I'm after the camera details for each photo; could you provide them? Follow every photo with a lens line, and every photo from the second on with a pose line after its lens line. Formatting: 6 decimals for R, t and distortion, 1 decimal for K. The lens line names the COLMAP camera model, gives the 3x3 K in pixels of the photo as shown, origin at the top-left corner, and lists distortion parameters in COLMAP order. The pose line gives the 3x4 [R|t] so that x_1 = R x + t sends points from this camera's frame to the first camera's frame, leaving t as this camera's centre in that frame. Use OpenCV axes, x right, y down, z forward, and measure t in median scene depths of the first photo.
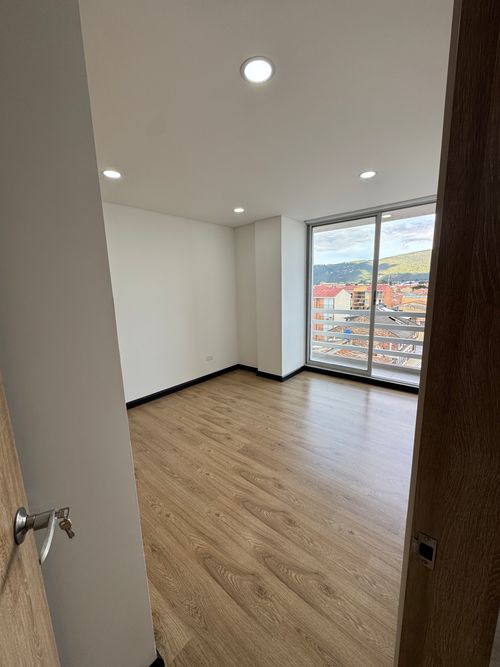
lens RADIAL K [[264.8, 0, 250.0], [0, 264.8, 333.5], [0, 0, 1]] dist [-0.000877, 0.000126]
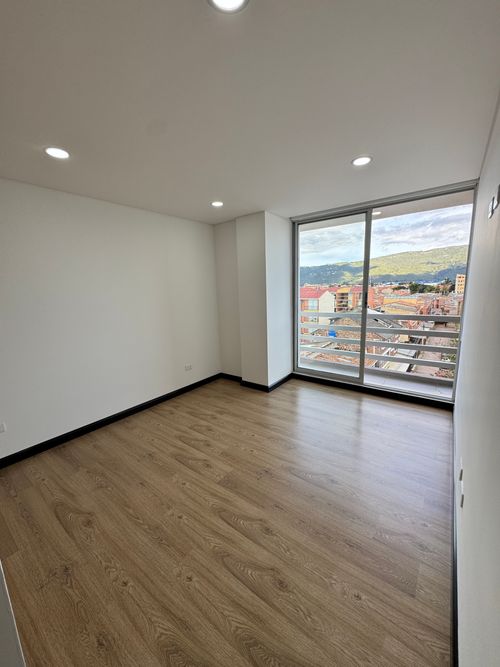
lens RADIAL K [[264.8, 0, 250.0], [0, 264.8, 333.5], [0, 0, 1]] dist [-0.000877, 0.000126]
pose [[0.998410, -0.014612, 0.054441, 0.012585], [0.014993, 0.999866, -0.006595, -0.019071], [-0.054338, 0.007400, 0.998495, 0.101791]]
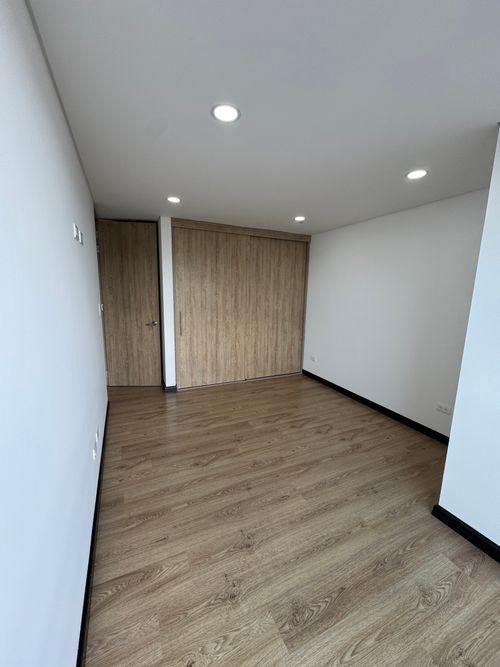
lens RADIAL K [[264.8, 0, 250.0], [0, 264.8, 333.5], [0, 0, 1]] dist [-0.000877, 0.000126]
pose [[-0.408401, 0.168555, -0.897105, 0.714425], [-0.175996, 0.949822, 0.258581, -0.200490], [0.895675, 0.263491, -0.358243, 0.957456]]
